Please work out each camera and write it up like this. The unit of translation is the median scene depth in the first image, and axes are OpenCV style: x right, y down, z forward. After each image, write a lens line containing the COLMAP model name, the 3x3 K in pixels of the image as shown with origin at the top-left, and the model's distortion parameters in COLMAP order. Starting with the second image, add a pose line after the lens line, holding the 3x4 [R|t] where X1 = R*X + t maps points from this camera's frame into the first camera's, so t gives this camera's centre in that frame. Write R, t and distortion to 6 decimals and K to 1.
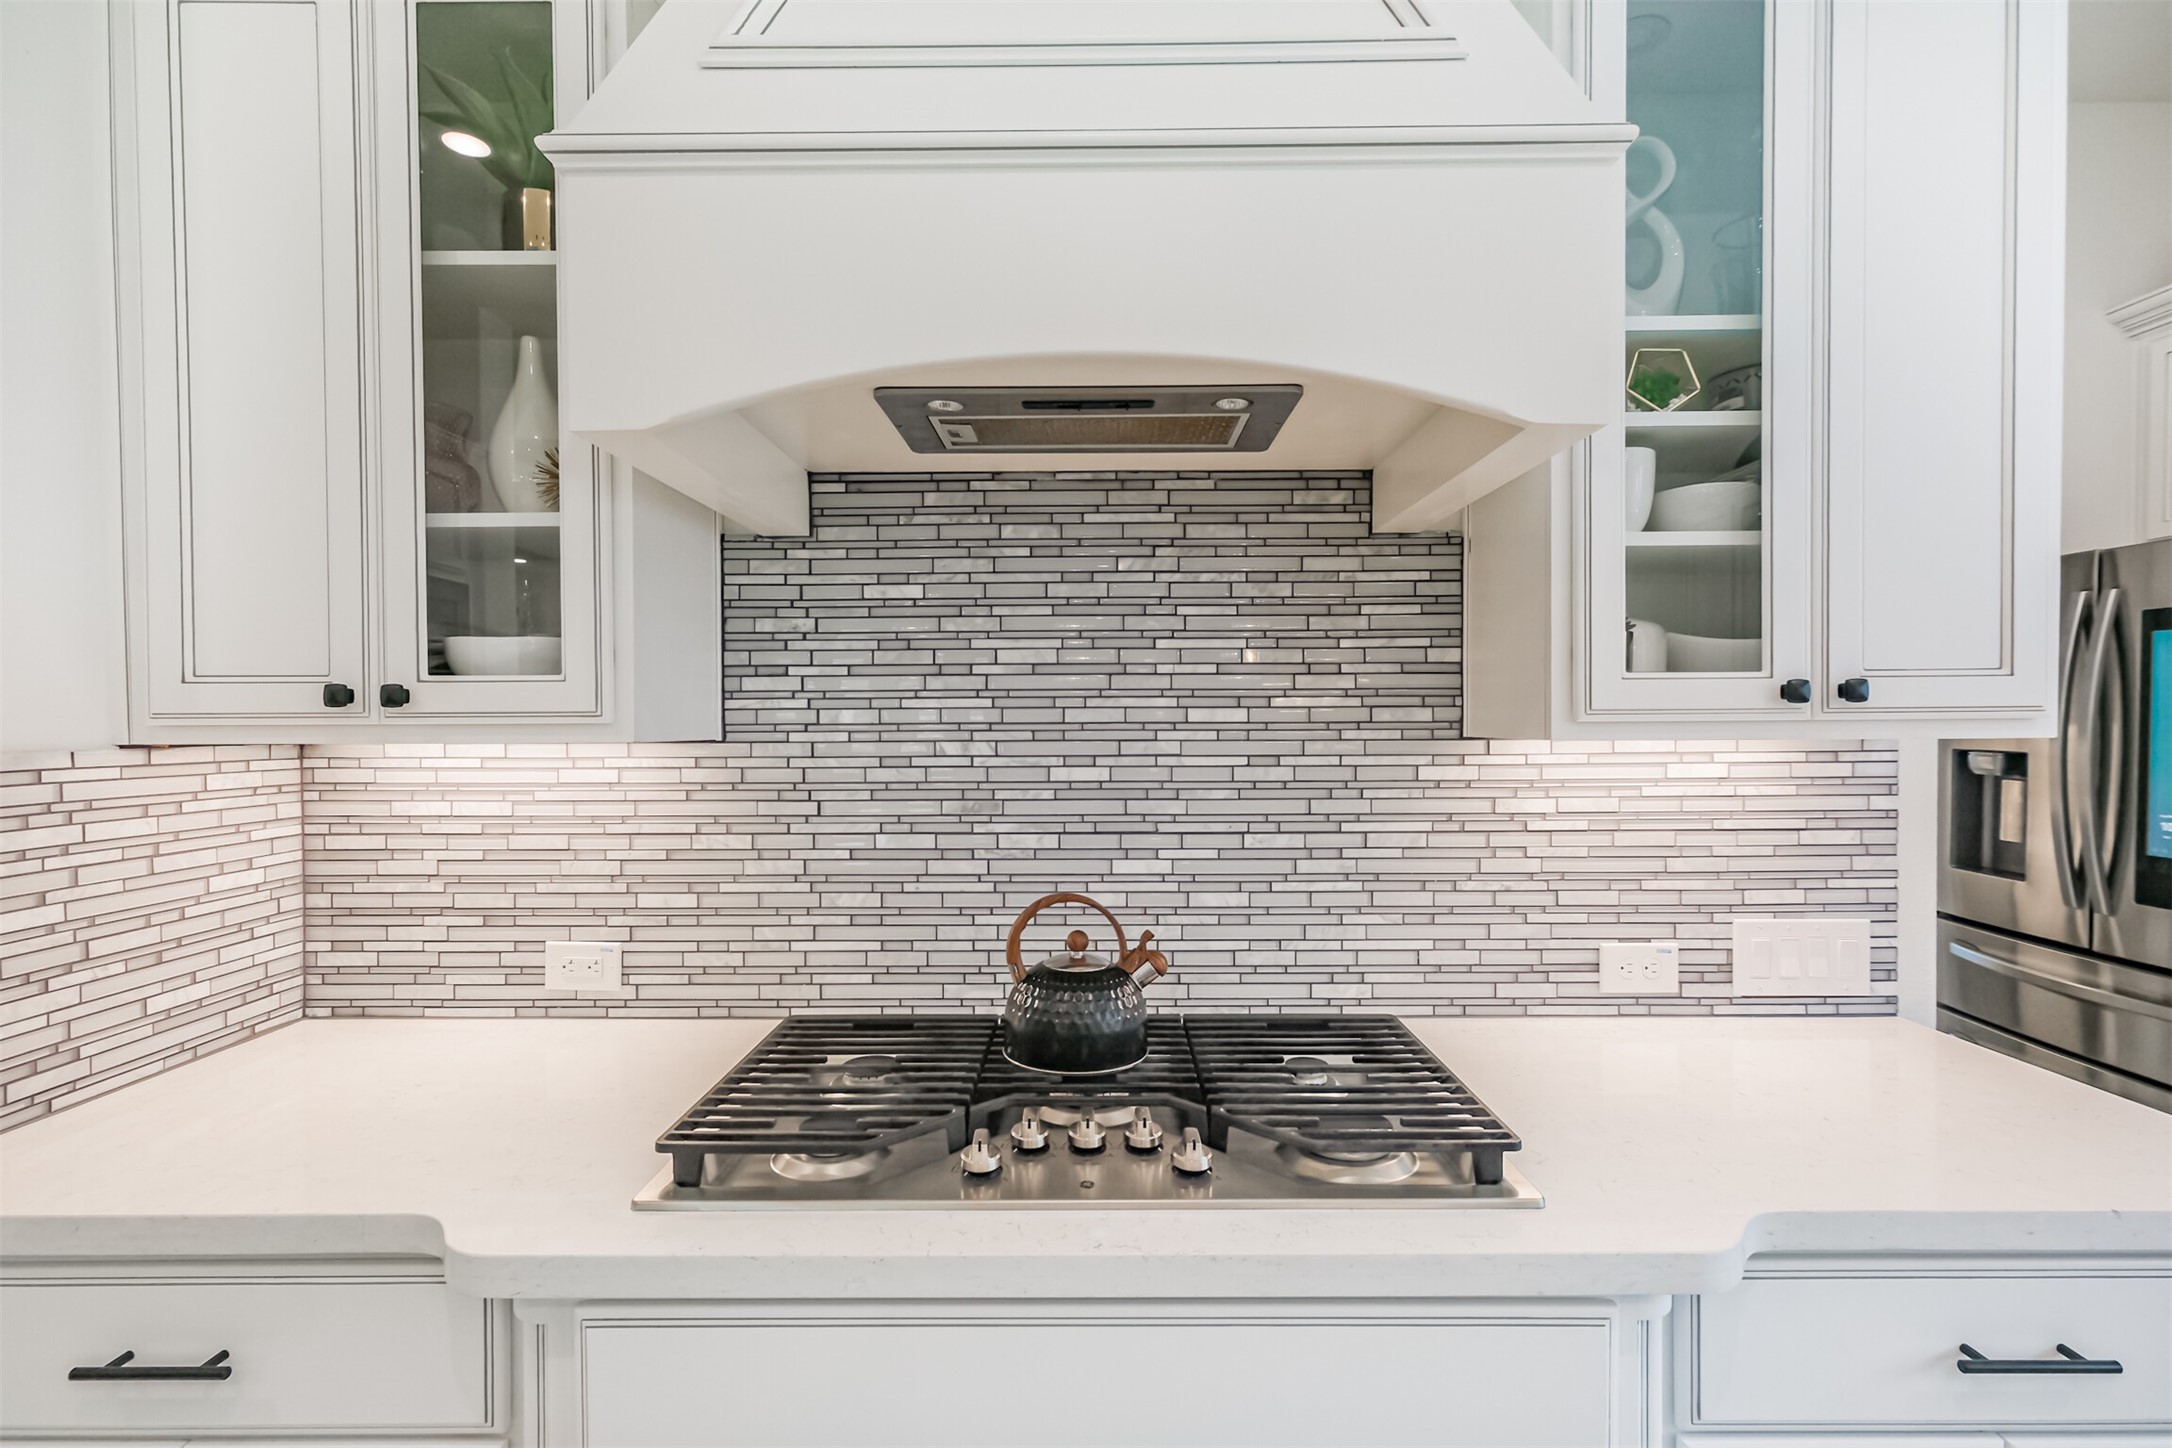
lens RADIAL K [[1002.9, 0, 1089.5], [0, 1002.9, 731.2], [0, 0, 1]] dist [0.001464, 0.000281]
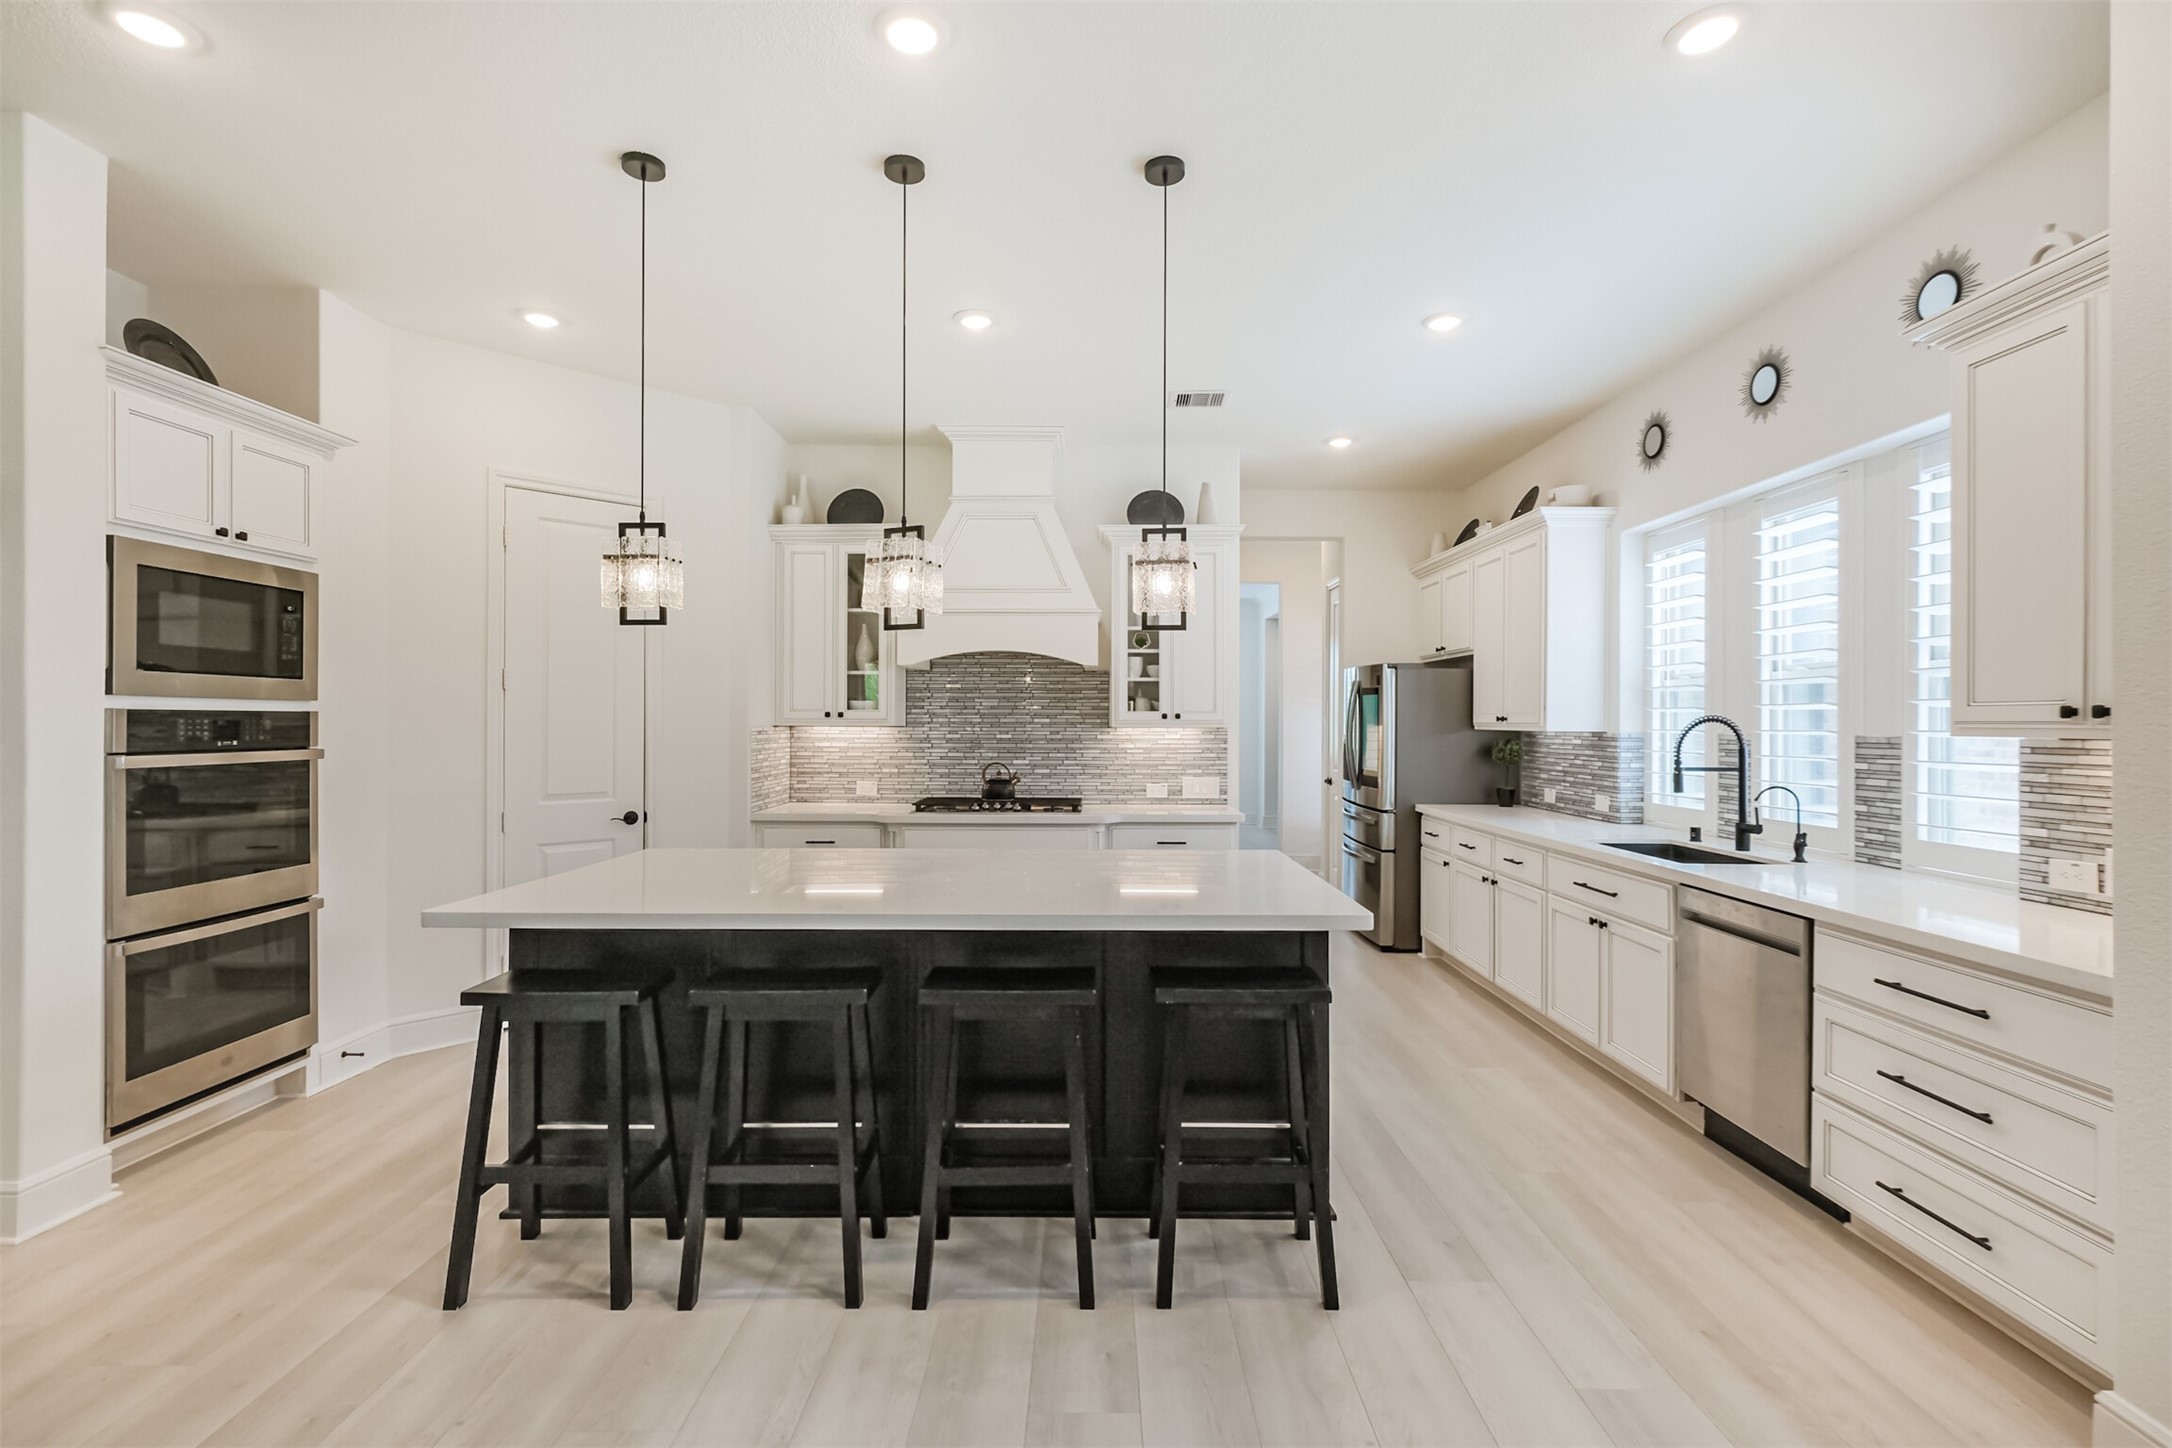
lens RADIAL K [[962.7, 0, 1092.3], [0, 962.7, 722.5], [0, 0, 1]] dist [-0.000586, 0.000098]
pose [[0.999964, 0.007821, 0.003150, 0.300491], [-0.007780, 0.999888, -0.012758, 0.035078], [-0.003250, 0.012733, 0.999914, -2.508236]]
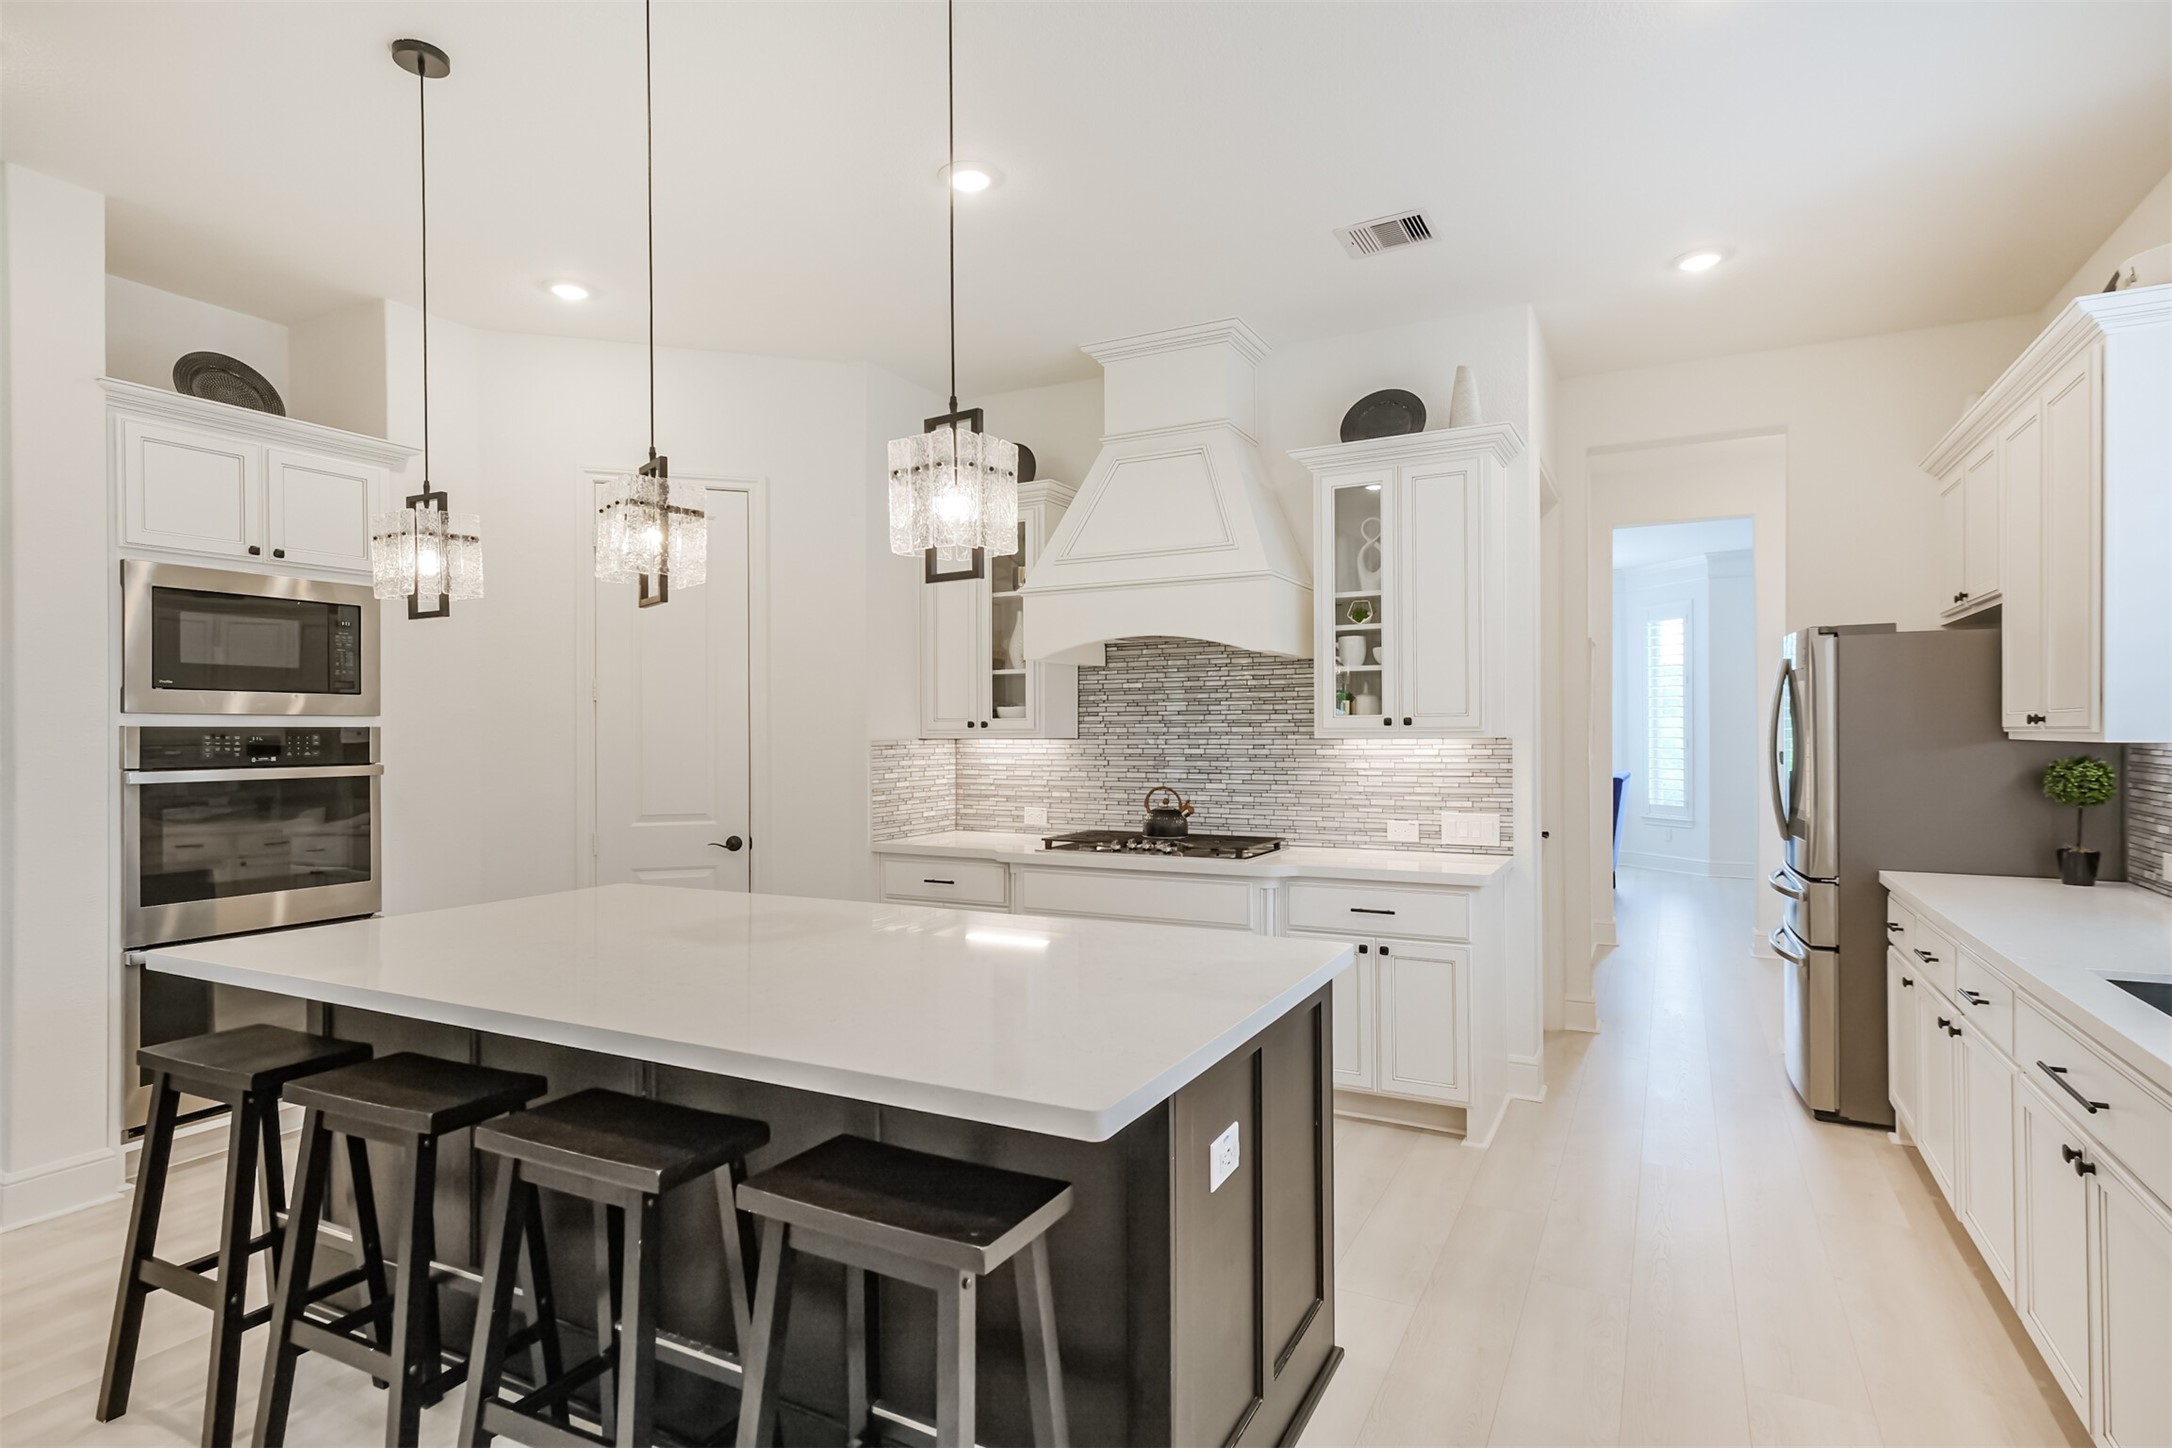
lens RADIAL K [[1104.6, 0, 1094.5], [0, 1104.6, 734.2], [0, 0, 1]] dist [0.016187, -0.000174]
pose [[0.889067, 0.001036, -0.457775, 1.124783], [-0.005815, 0.999942, -0.009030, 0.025049], [0.457739, 0.010690, 0.889022, -1.790345]]
